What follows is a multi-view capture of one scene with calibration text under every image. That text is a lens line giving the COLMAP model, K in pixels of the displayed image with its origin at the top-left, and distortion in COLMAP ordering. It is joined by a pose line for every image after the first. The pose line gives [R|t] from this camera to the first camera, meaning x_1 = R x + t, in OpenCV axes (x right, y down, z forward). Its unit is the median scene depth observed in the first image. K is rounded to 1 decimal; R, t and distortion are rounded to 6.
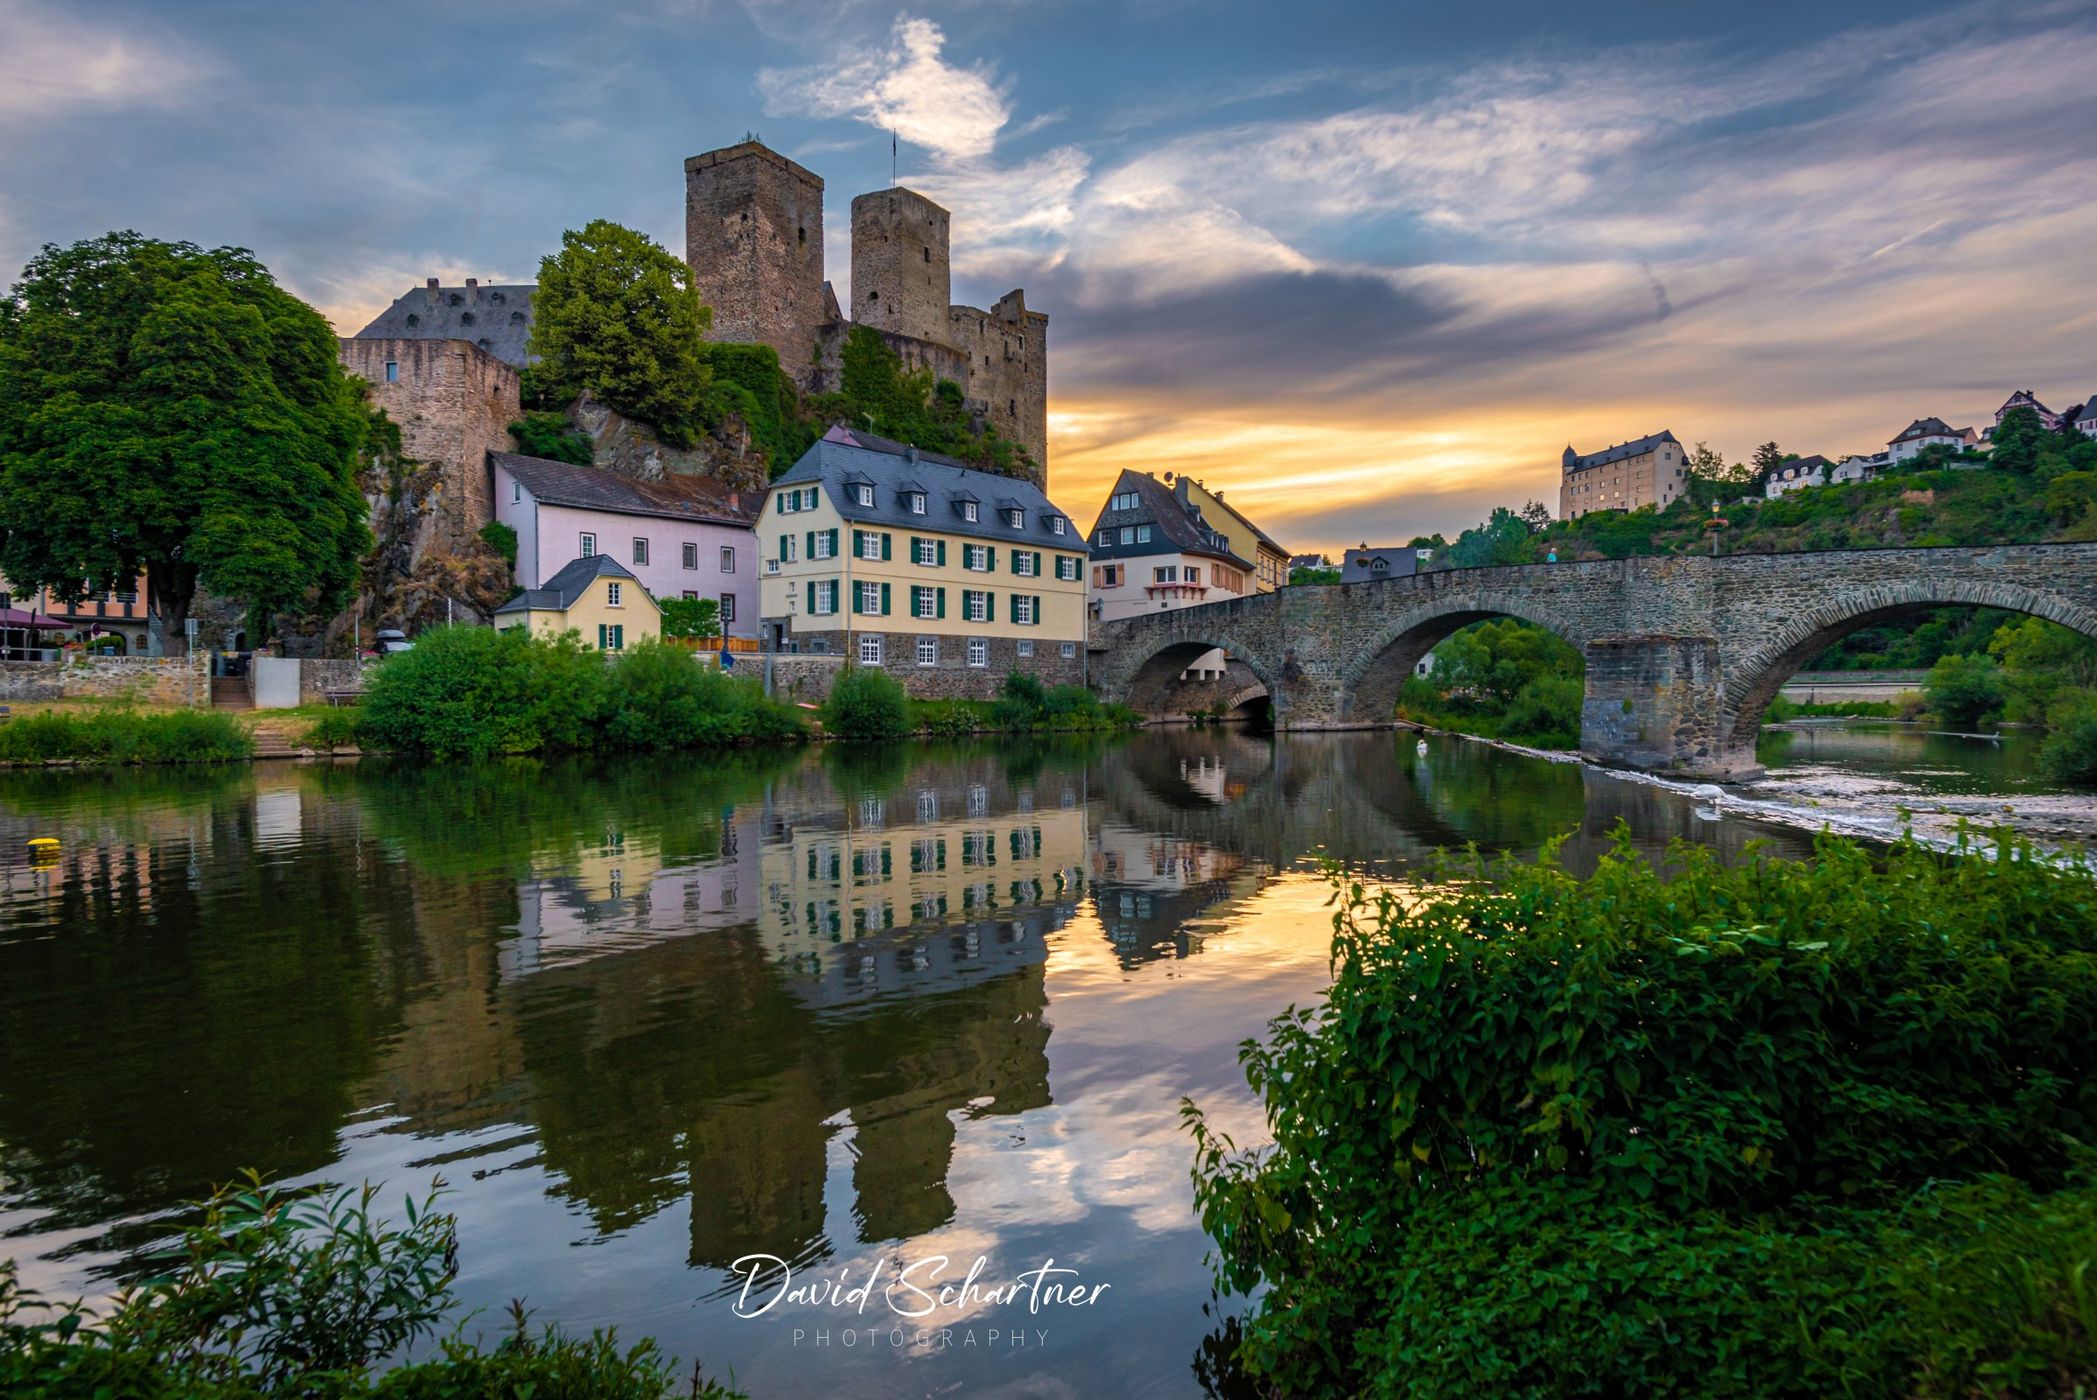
lens RADIAL K [[1190.3, 0, 1050.3], [0, 1190.3, 720.0], [0, 0, 1]] dist [-0.012704, 0.002347]
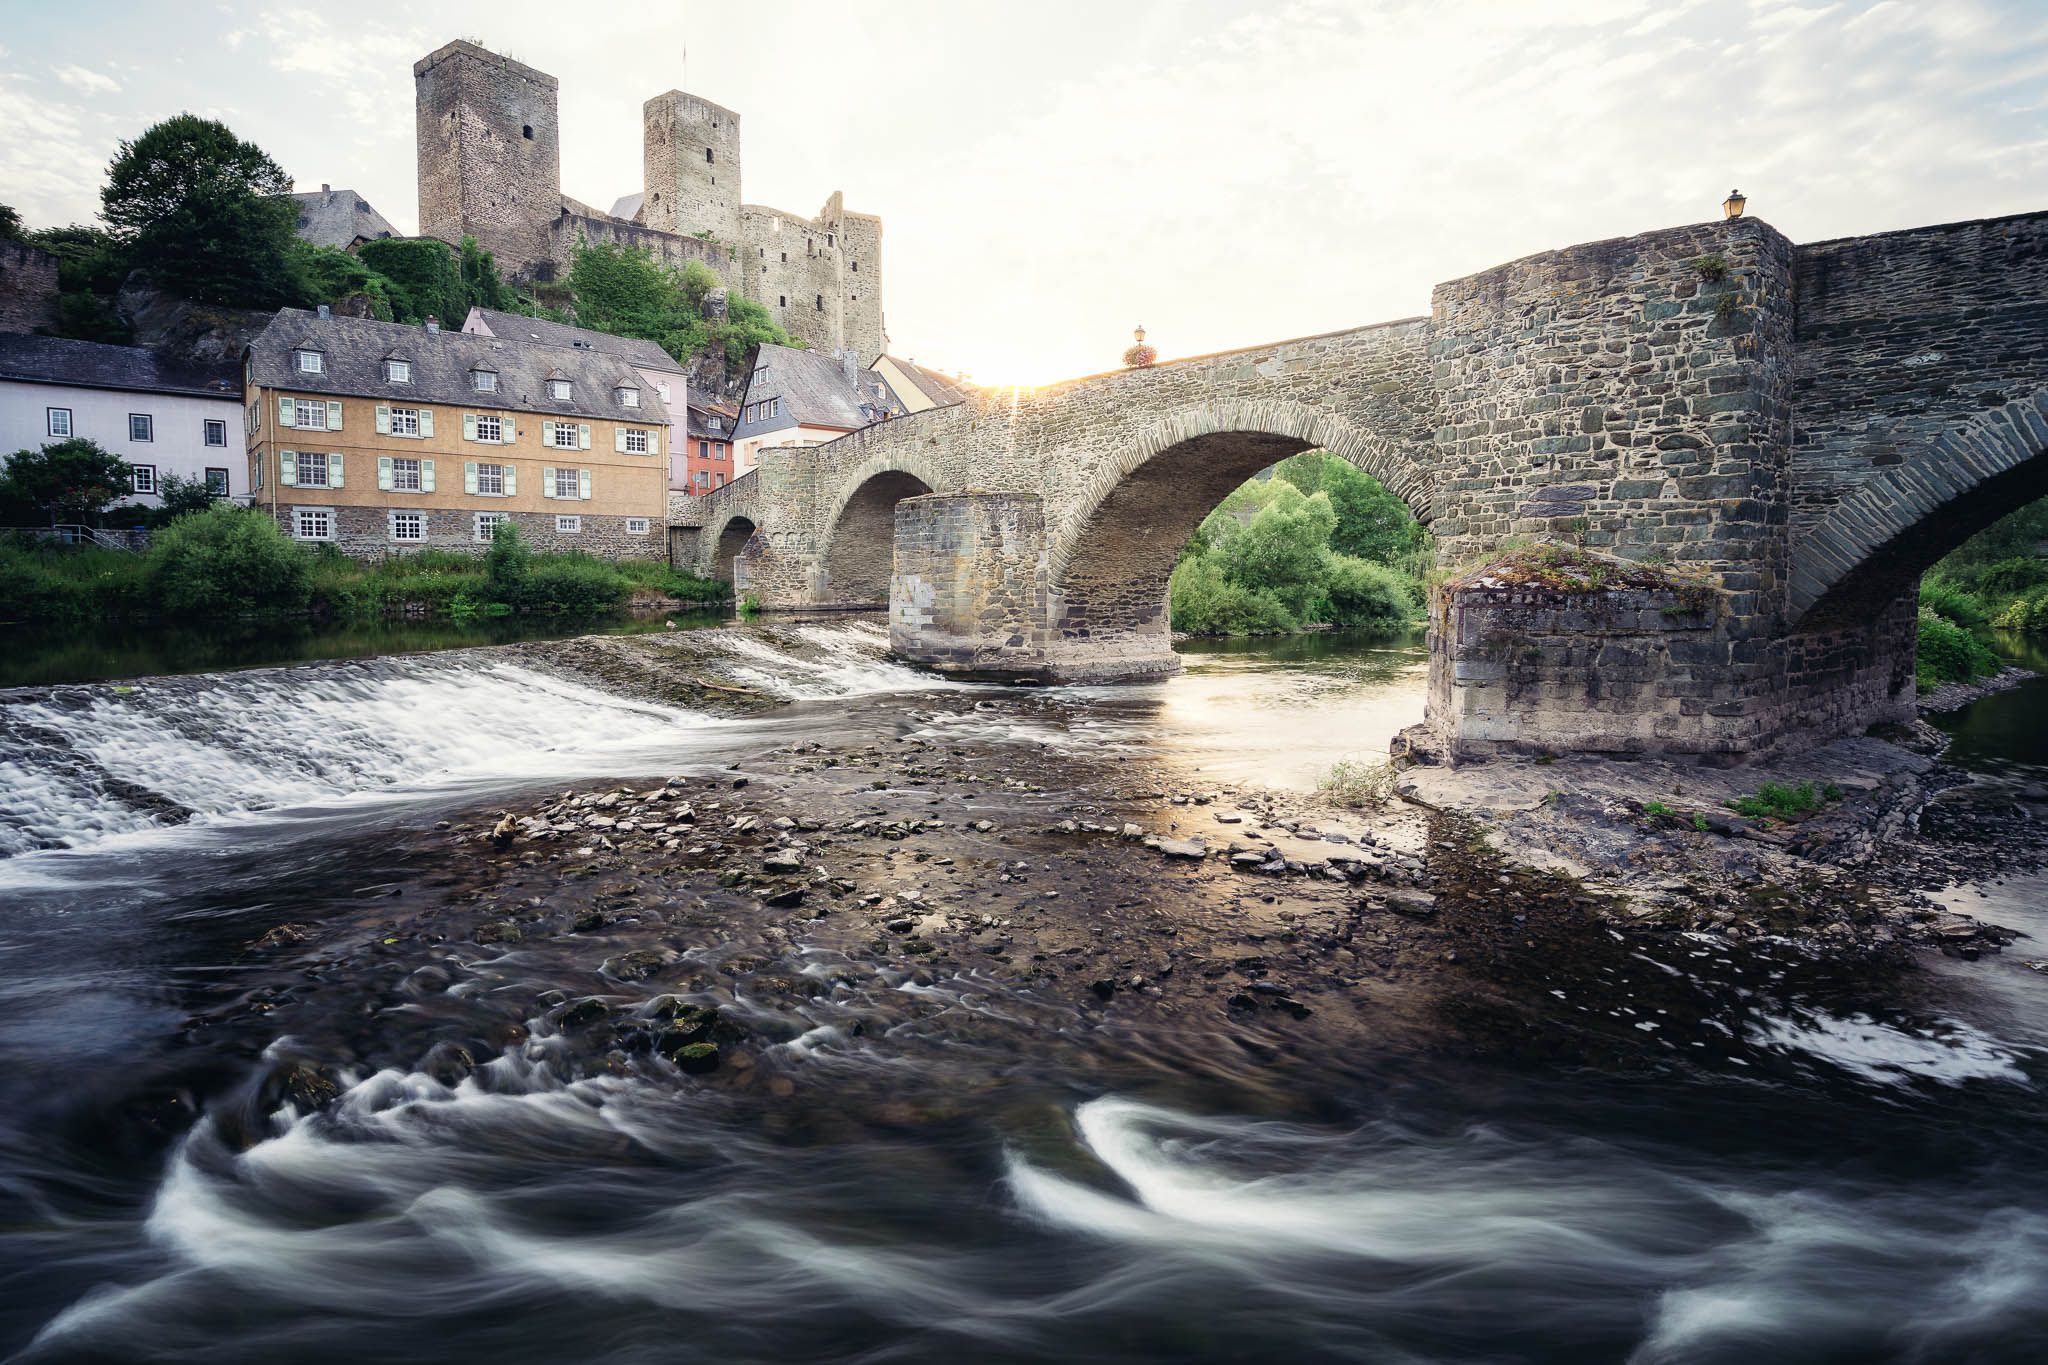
lens RADIAL K [[1011.2, 0, 1008.1], [0, 1011.2, 586.9], [0, 0, 1]] dist [0.010499, 0.002773]
pose [[0.991411, -0.000529, -0.130779, 0.460047], [-0.001071, 0.999925, -0.012166, -0.000344], [0.130775, 0.012202, 0.991337, 0.253990]]
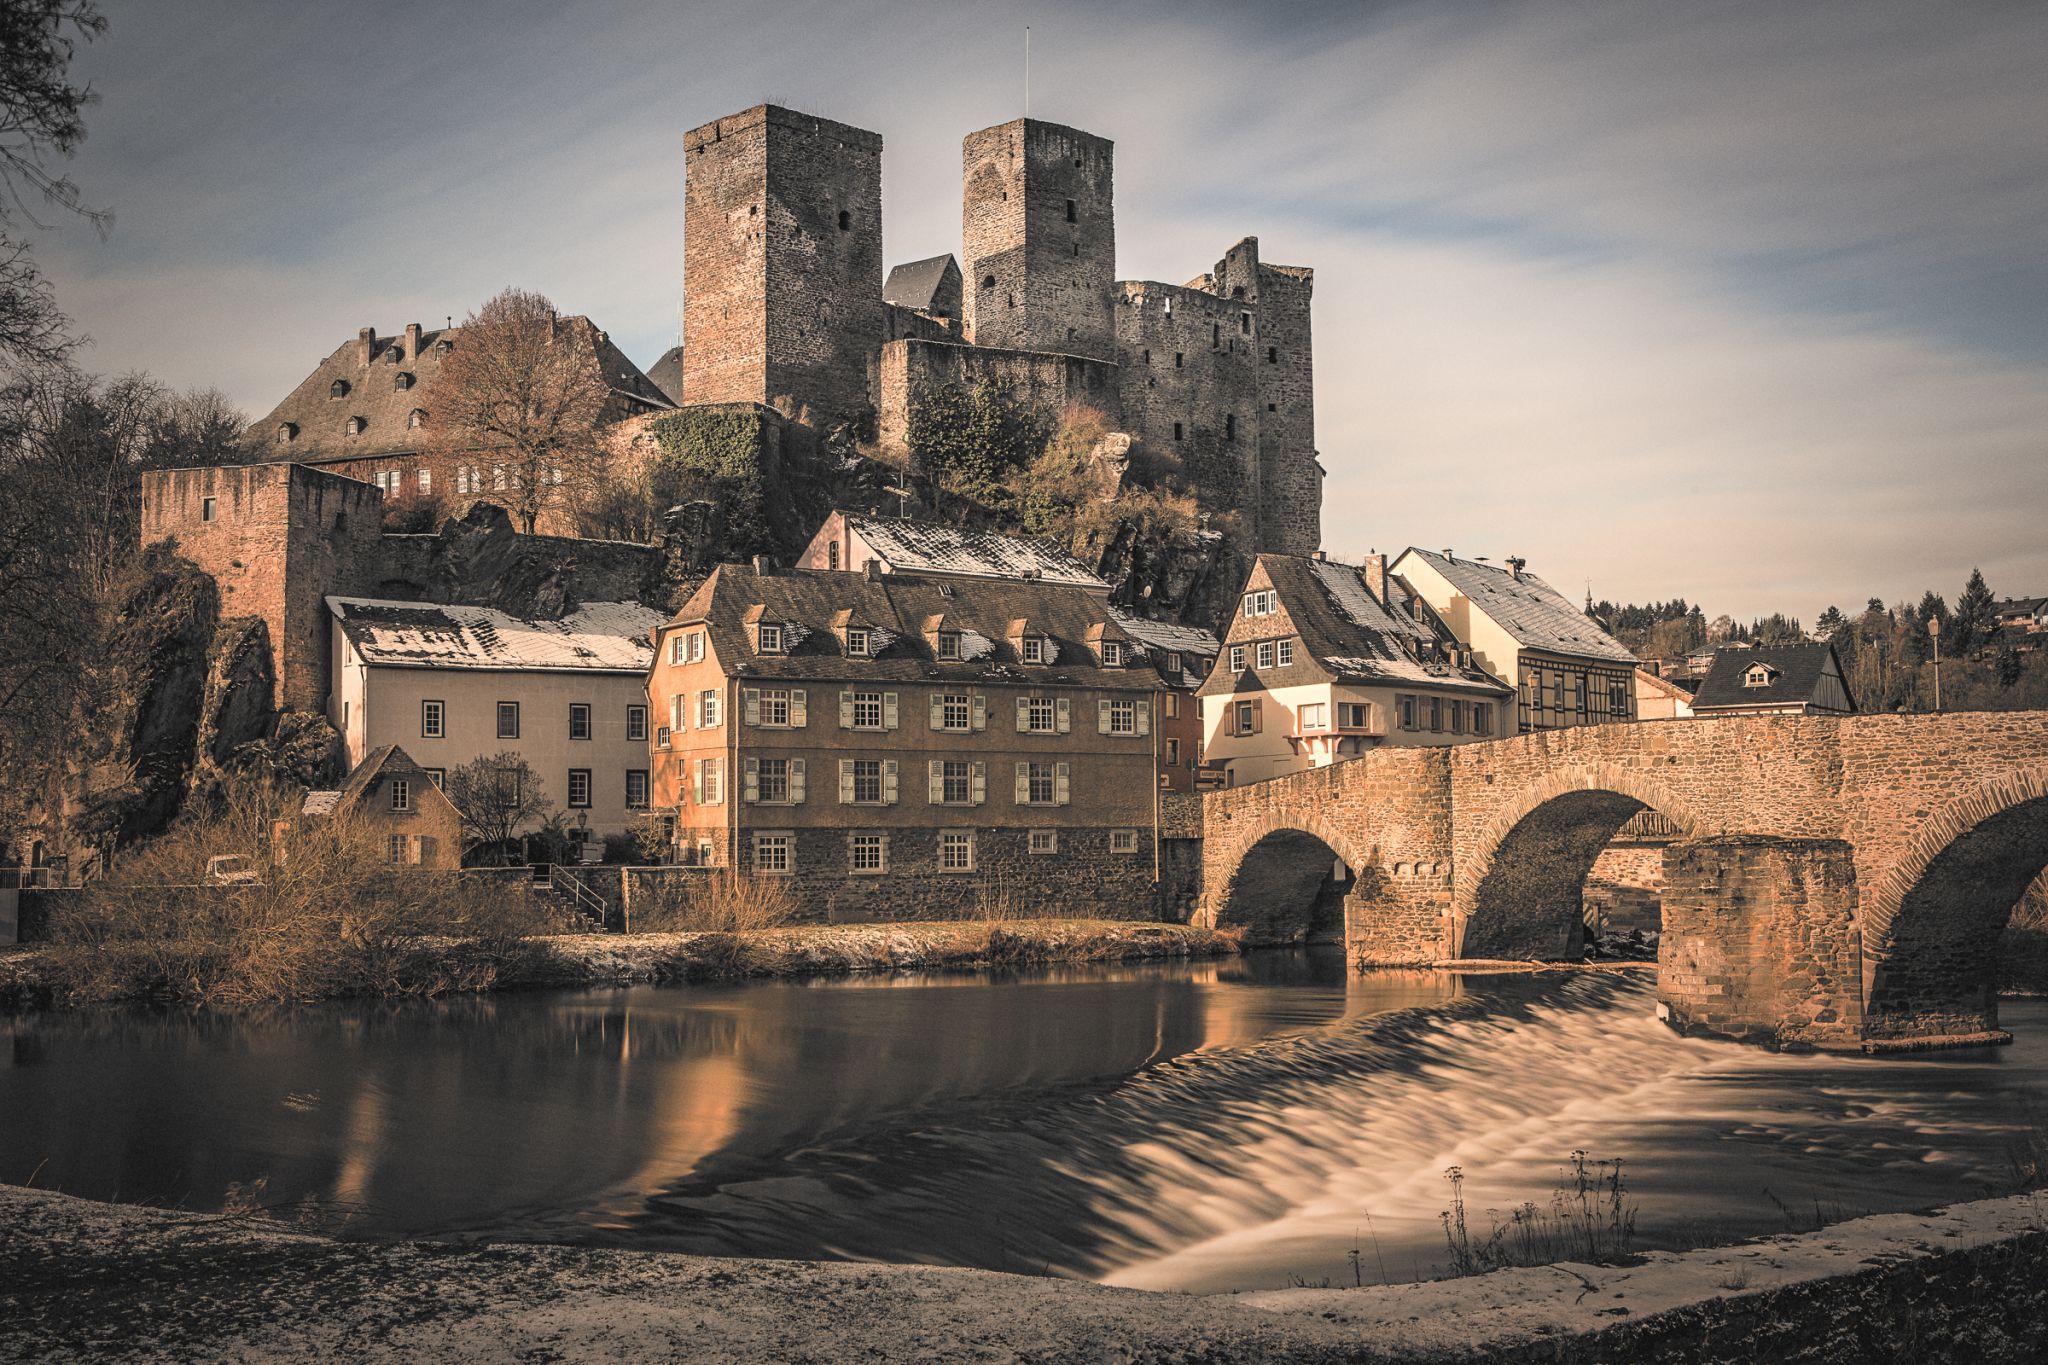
lens RADIAL K [[2217.8, 0, 1020.1], [0, 2217.8, 667.6], [0, 0, 1]] dist [-0.047168, 0.000000]
pose [[0.957205, -0.031781, -0.287661, 0.349732], [0.000787, 0.994235, -0.107223, -0.024716], [0.289410, 0.102408, 0.951711, -0.219937]]
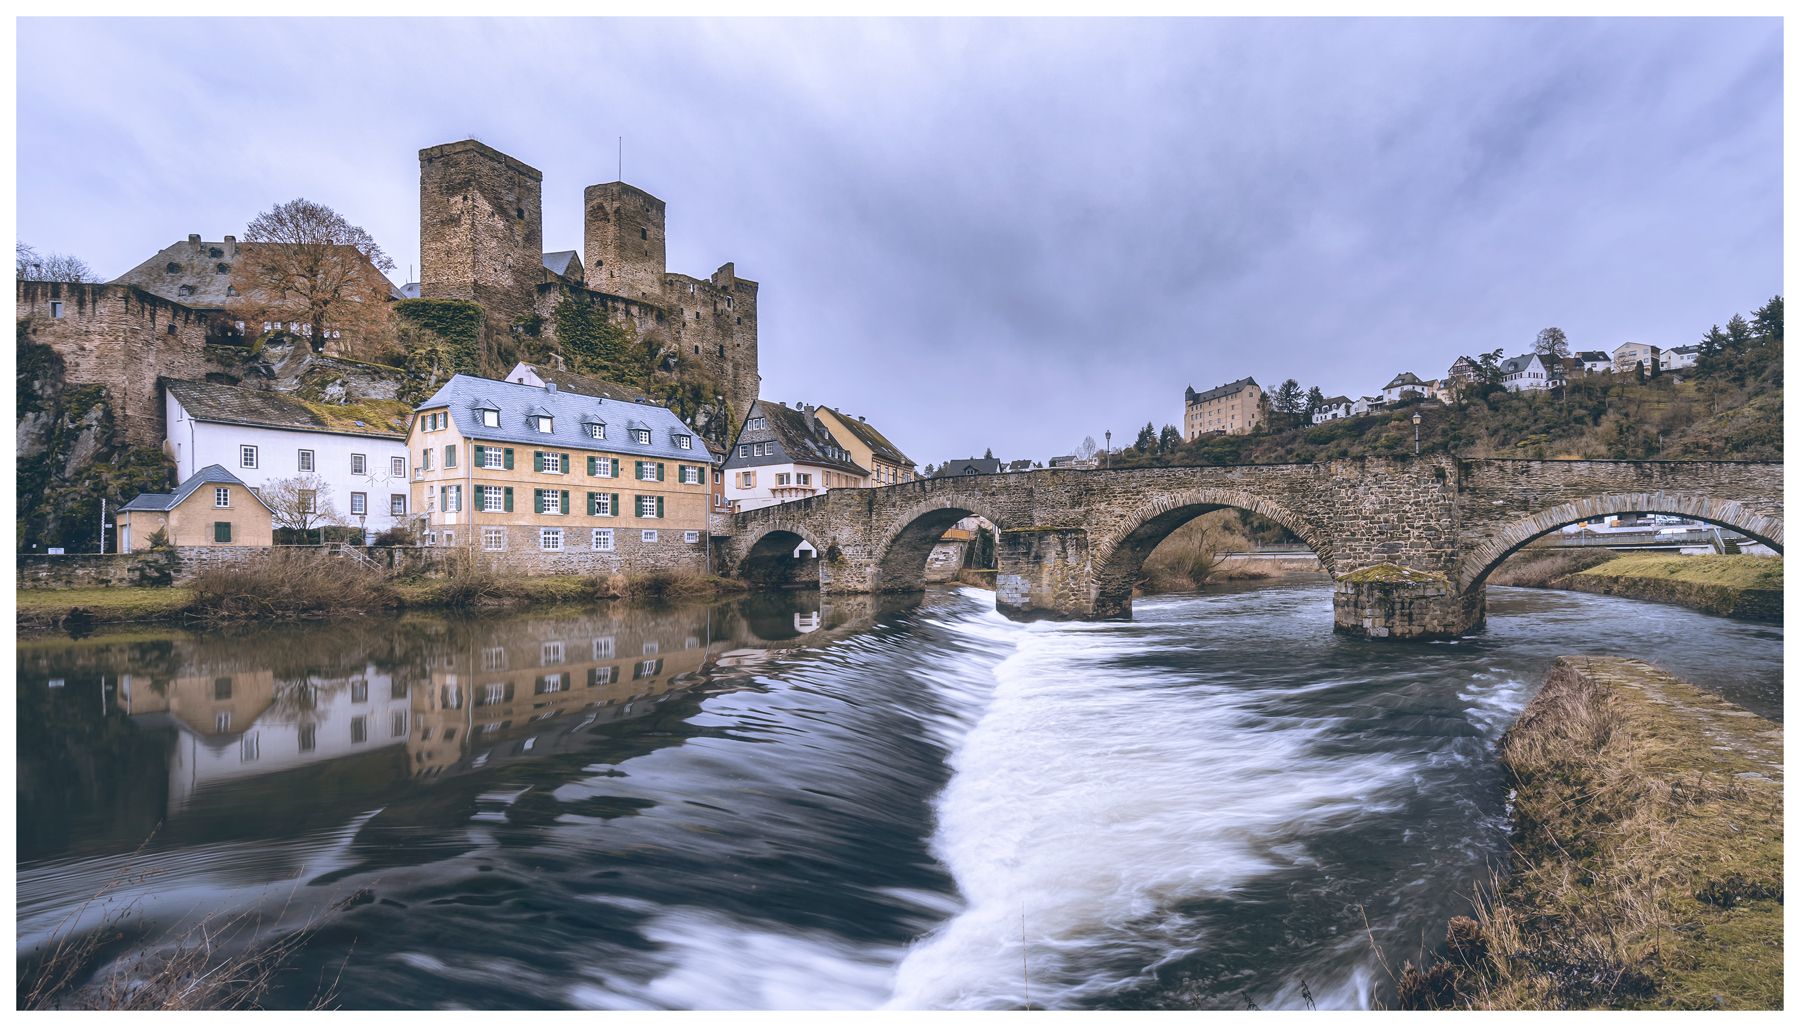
lens RADIAL K [[882.0, 0, 1002.8], [0, 882.0, 550.0], [0, 0, 1]] dist [-0.013079, 0.003668]
pose [[0.987509, -0.008387, 0.157339, 0.220656], [0.013908, 0.999324, -0.034023, -0.007291], [-0.156947, 0.035786, 0.986958, -0.010741]]
